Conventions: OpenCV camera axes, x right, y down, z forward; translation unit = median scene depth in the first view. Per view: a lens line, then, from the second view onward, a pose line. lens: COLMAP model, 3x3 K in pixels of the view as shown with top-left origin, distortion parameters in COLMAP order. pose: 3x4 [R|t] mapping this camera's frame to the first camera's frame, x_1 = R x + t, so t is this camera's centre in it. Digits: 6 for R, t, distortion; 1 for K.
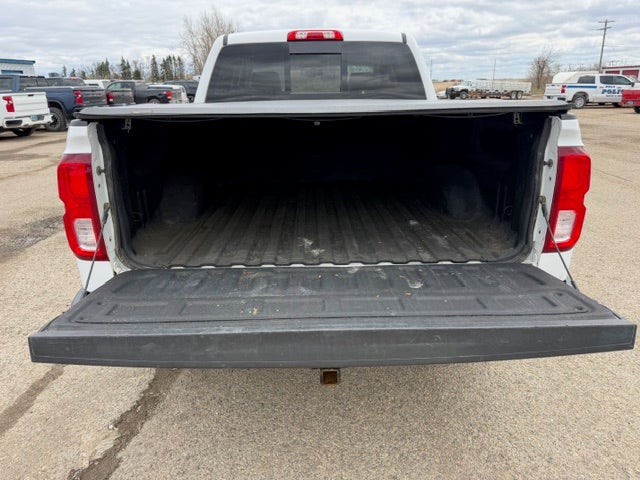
lens RADIAL K [[455.7, 0, 318.8], [0, 455.7, 239.2], [0, 0, 1]] dist [-0.000441, -0.001620]
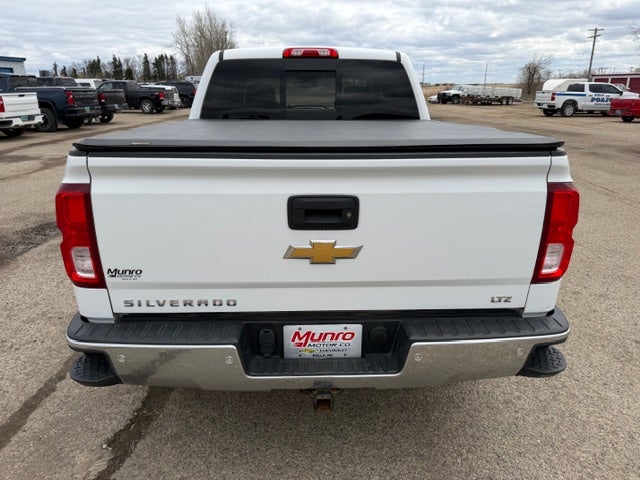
lens RADIAL K [[454.8, 0, 318.0], [0, 454.8, 241.0], [0, 0, 1]] dist [-0.000116, -0.002061]
pose [[0.999764, 0.011406, 0.018469, -0.005151], [-0.011439, 0.999933, 0.001642, -0.030815], [-0.018449, -0.001853, 0.999828, -0.007443]]
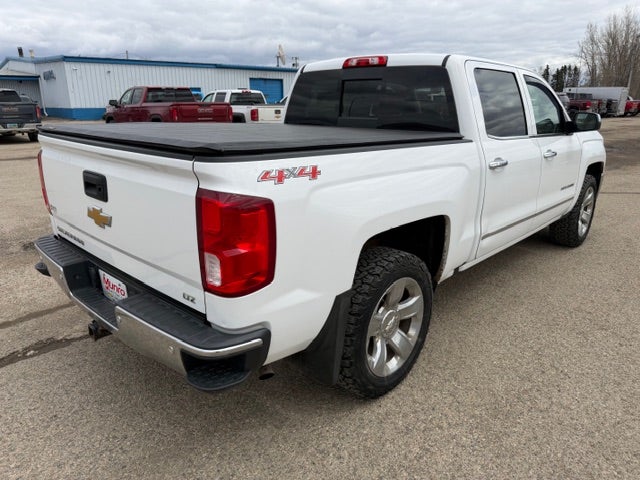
lens RADIAL K [[454.8, 0, 318.0], [0, 454.8, 241.0], [0, 0, 1]] dist [-0.000116, -0.002061]
pose [[0.708981, 0.222621, -0.669168, 0.652134], [-0.233904, 0.969387, 0.074679, -0.103952], [0.665309, 0.103575, 0.739349, 0.206201]]
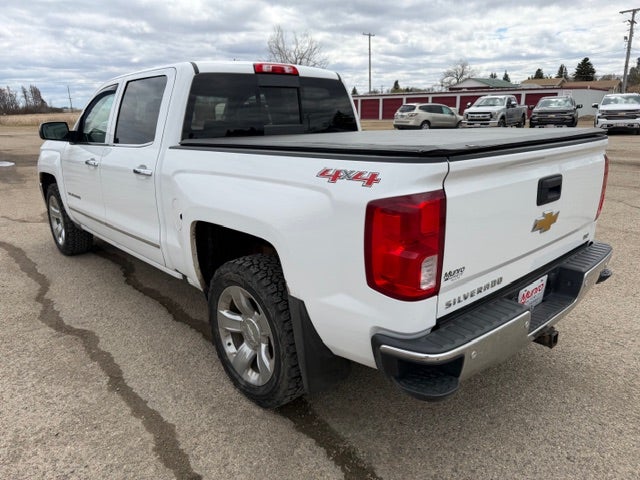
lens RADIAL K [[455.7, 0, 318.8], [0, 455.7, 239.2], [0, 0, 1]] dist [-0.000441, -0.001620]
pose [[0.755916, -0.171885, 0.631701, -0.612982], [0.207336, 0.978104, 0.018036, -0.068785], [-0.620969, 0.117341, 0.775002, 0.181946]]
